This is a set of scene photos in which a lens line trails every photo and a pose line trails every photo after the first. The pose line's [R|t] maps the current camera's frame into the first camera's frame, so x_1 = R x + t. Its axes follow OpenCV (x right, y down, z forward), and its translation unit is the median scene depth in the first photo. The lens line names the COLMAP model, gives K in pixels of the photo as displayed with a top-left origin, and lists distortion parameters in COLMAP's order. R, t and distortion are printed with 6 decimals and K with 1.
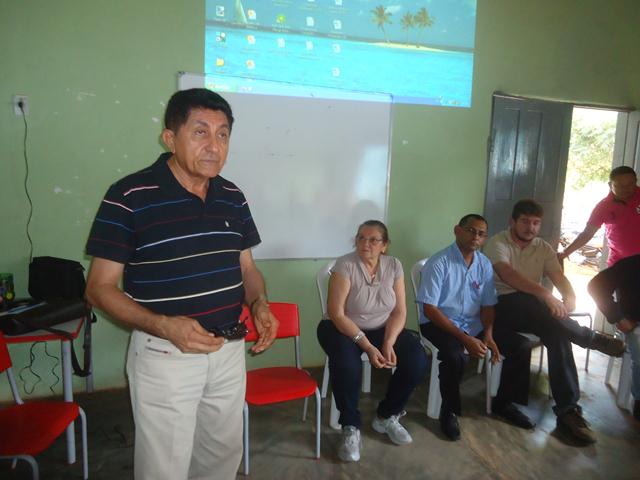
lens RADIAL K [[469.4, 0, 317.1], [0, 469.4, 242.0], [0, 0, 1]] dist [-0.000965, 0.000601]
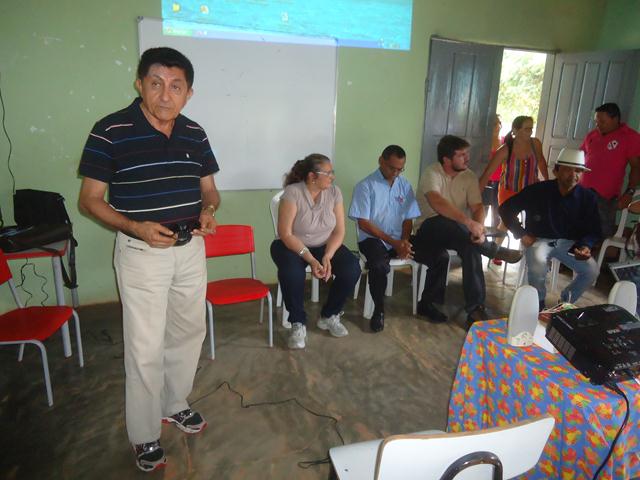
lens RADIAL K [[469.4, 0, 317.1], [0, 469.4, 242.0], [0, 0, 1]] dist [-0.000965, 0.000601]
pose [[0.998152, -0.020130, 0.057334, 0.052355], [0.012765, 0.991944, 0.126033, 0.025071], [-0.059409, -0.125068, 0.990368, -0.184639]]
